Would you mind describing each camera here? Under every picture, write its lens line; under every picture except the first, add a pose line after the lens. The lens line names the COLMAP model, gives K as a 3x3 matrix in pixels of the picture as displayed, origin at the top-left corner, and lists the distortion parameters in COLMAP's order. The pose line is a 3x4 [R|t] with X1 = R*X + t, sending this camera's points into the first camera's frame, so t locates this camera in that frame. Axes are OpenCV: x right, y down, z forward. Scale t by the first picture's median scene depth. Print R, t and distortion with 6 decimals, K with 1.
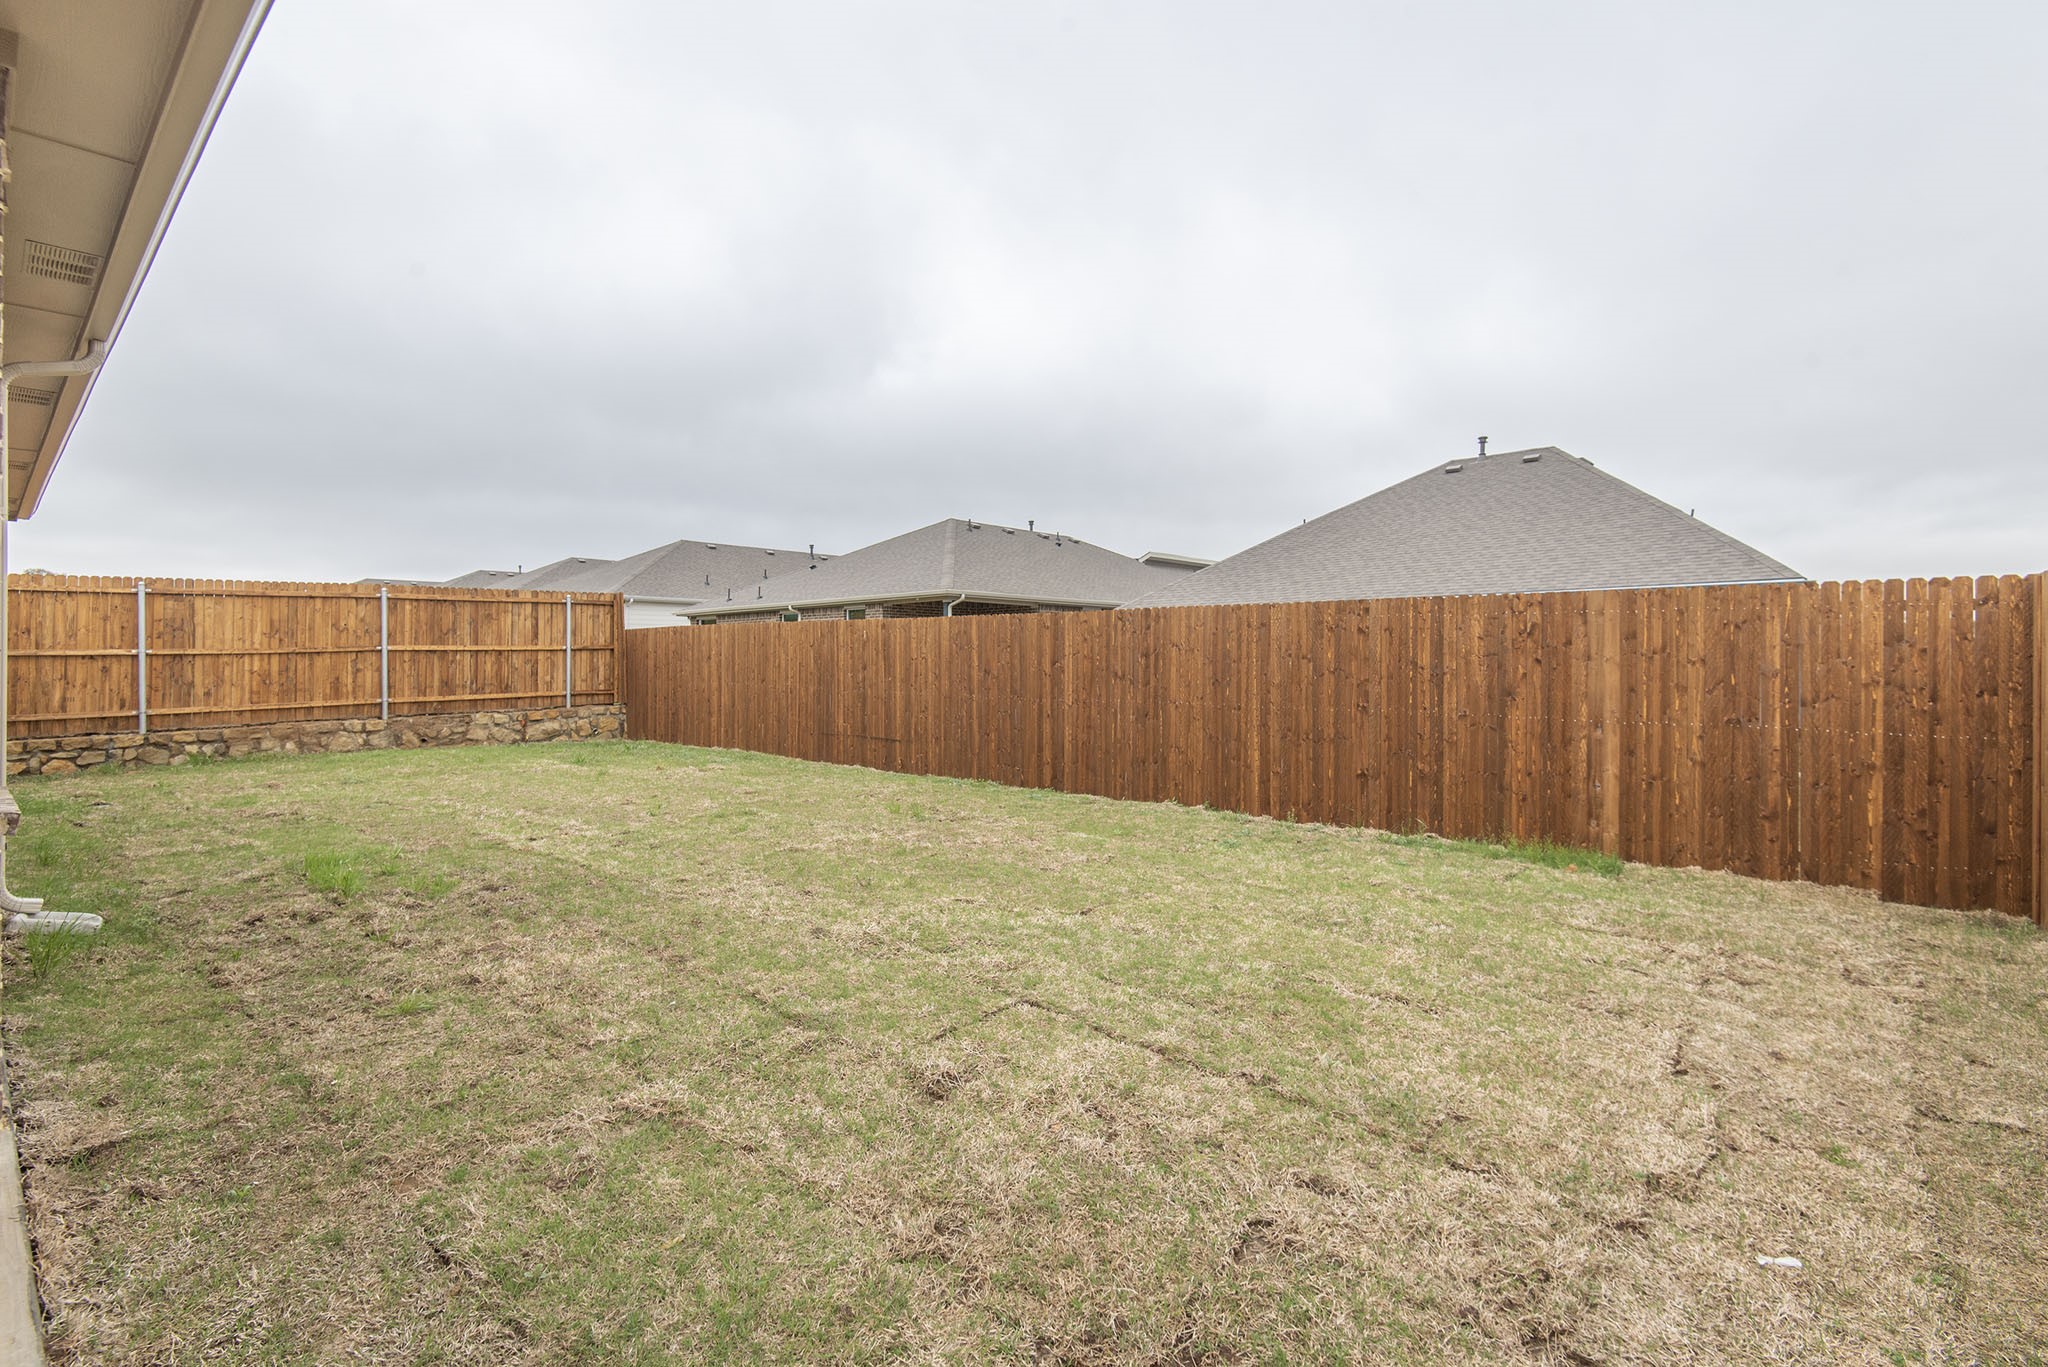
lens RADIAL K [[981.4, 0, 1025.0], [0, 981.4, 674.1], [0, 0, 1]] dist [0.003372, 0.000332]
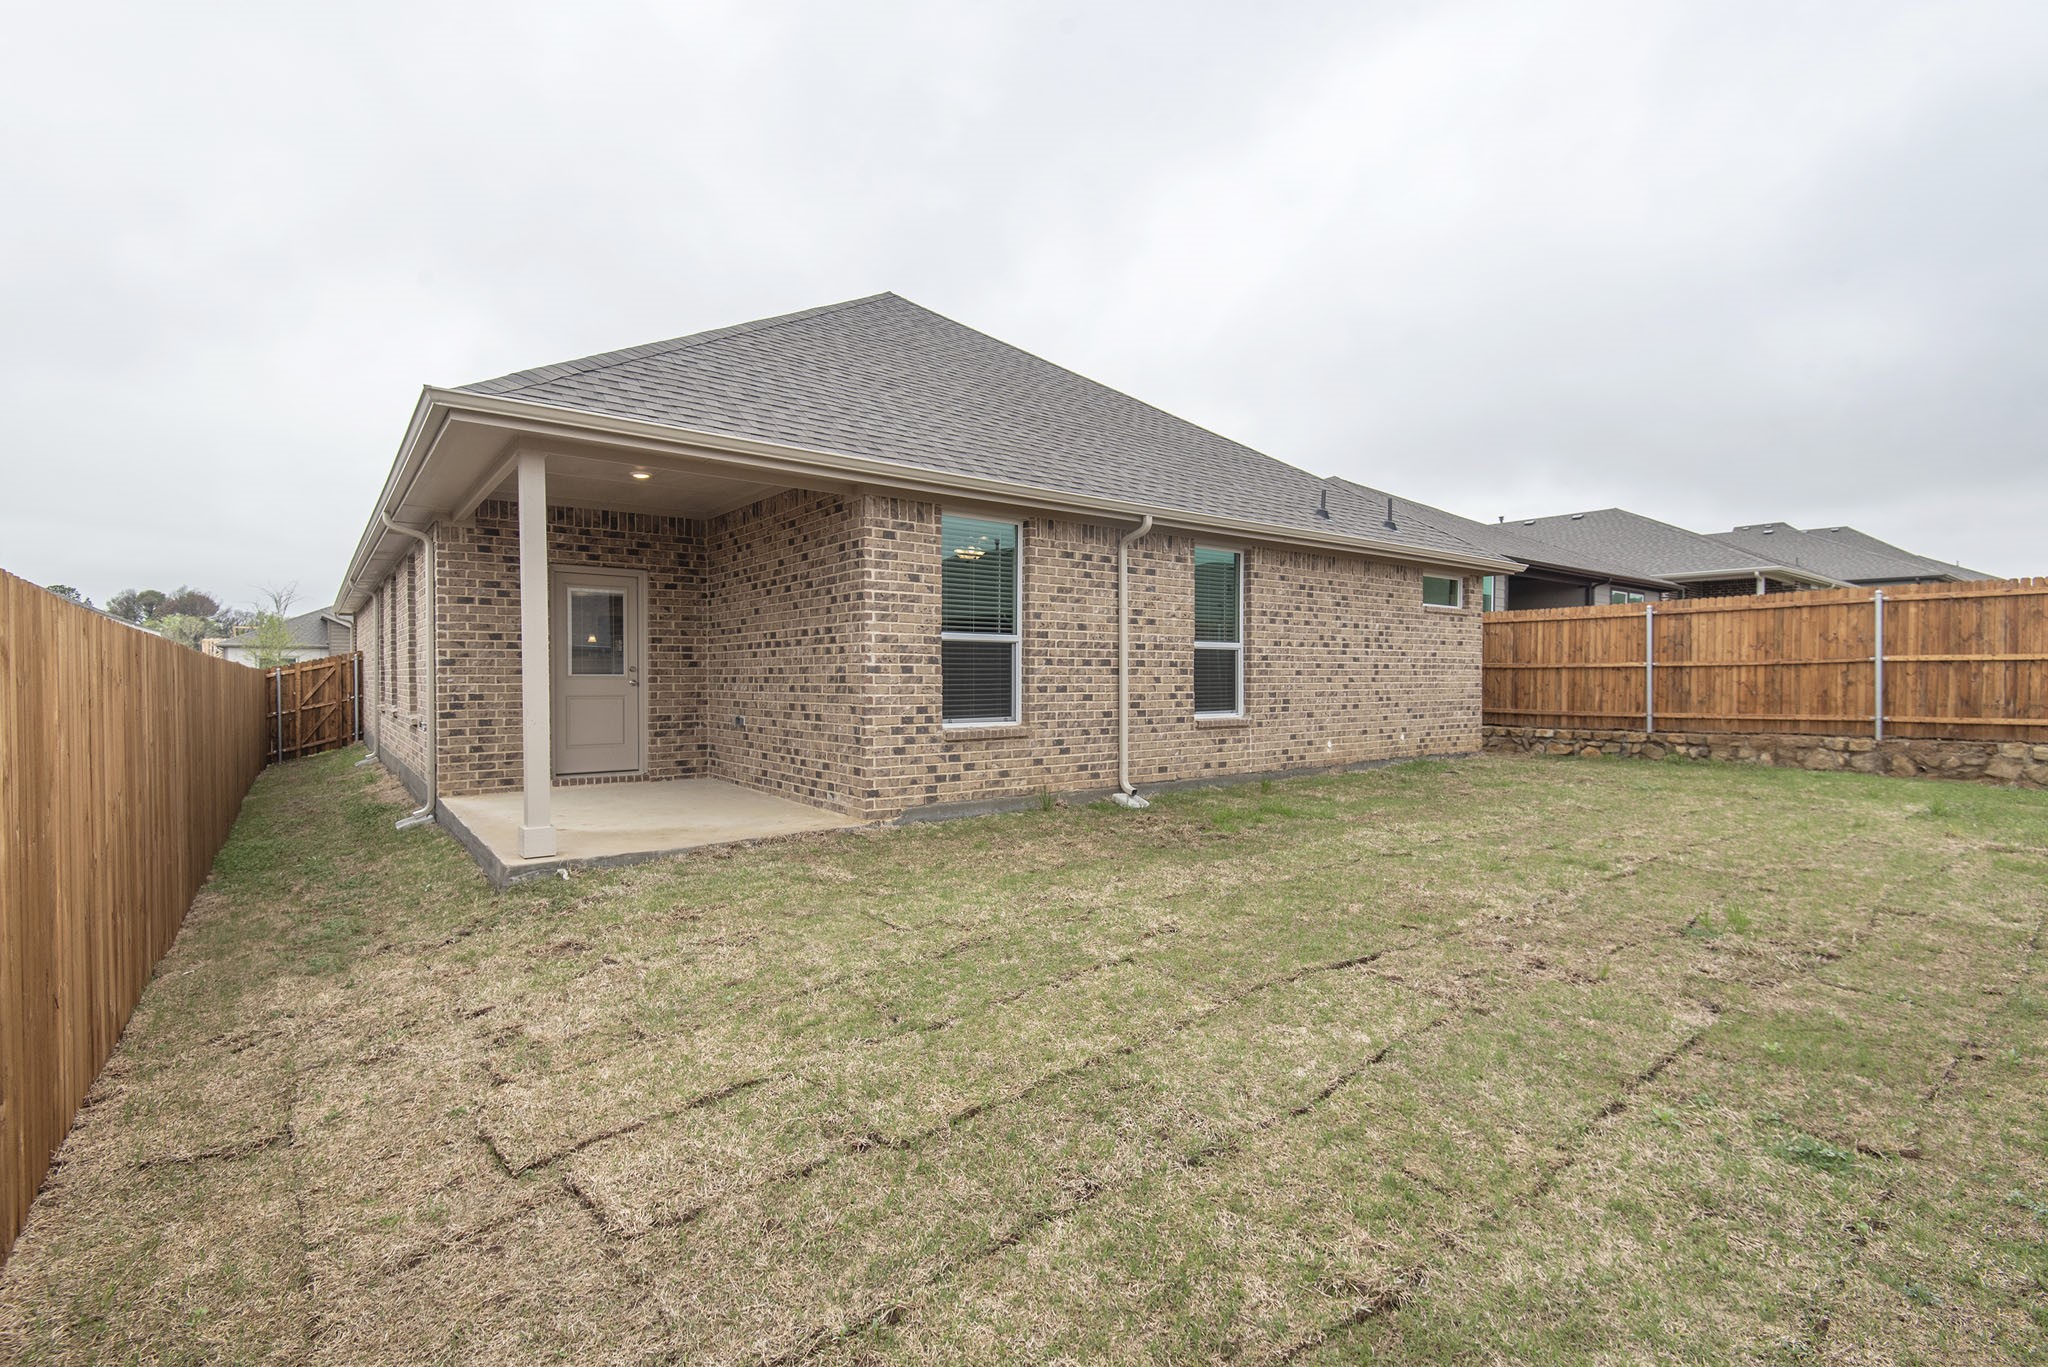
lens RADIAL K [[899.5, 0, 1025.9], [0, 899.5, 677.5], [0, 0, 1]] dist [0.002631, 0.000297]
pose [[-0.162088, 0.015304, -0.986658, 0.278038], [-0.012363, 0.999770, 0.017538, -0.014932], [0.986699, 0.015041, -0.161862, 0.393852]]
